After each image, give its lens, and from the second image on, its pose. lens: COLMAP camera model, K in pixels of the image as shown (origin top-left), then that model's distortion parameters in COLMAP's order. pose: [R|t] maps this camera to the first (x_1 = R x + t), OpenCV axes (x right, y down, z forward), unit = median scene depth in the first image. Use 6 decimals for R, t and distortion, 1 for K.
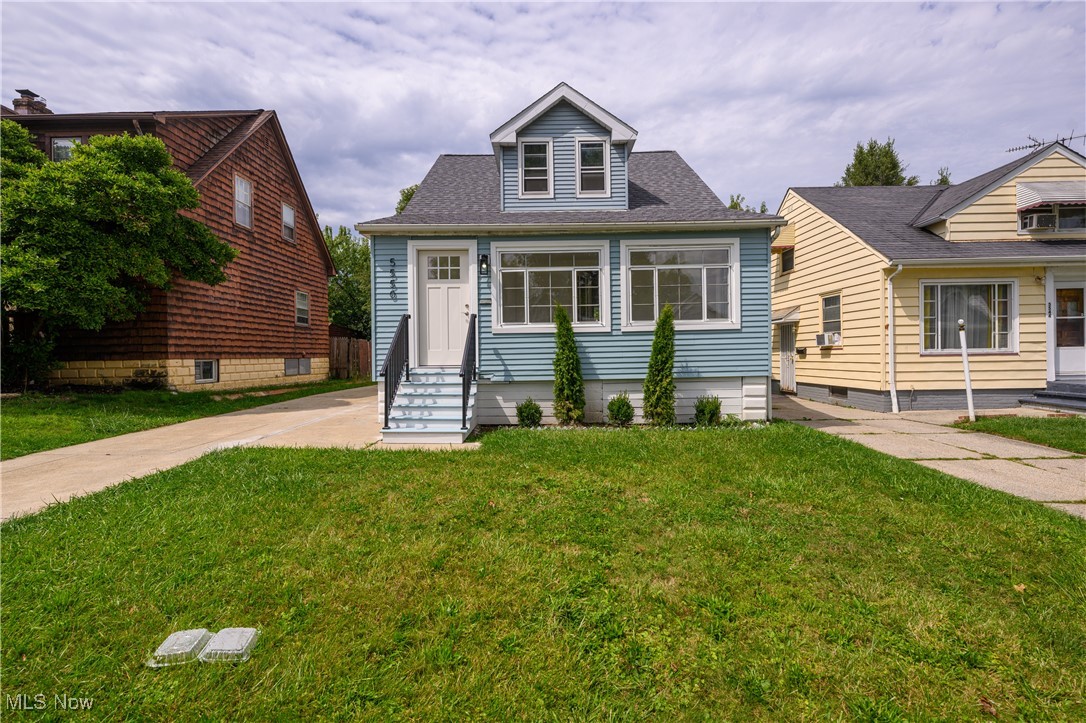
lens RADIAL K [[480.5, 0, 545.3], [0, 480.5, 355.9], [0, 0, 1]] dist [-0.004795, -0.000392]
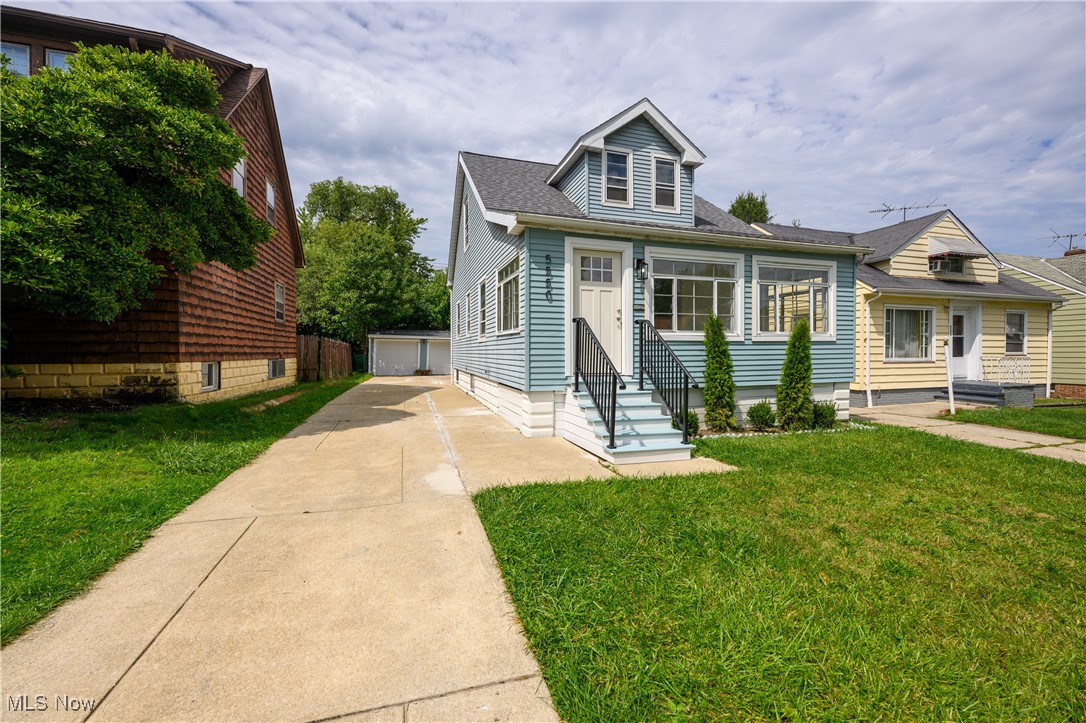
lens RADIAL K [[425.7, 0, 539.3], [0, 425.7, 358.4], [0, 0, 1]] dist [-0.003988, -0.000058]
pose [[0.954008, 0.008319, 0.299664, -0.445276], [-0.010804, 0.999920, 0.006635, -0.010103], [-0.299585, -0.009567, 0.954022, 0.183408]]
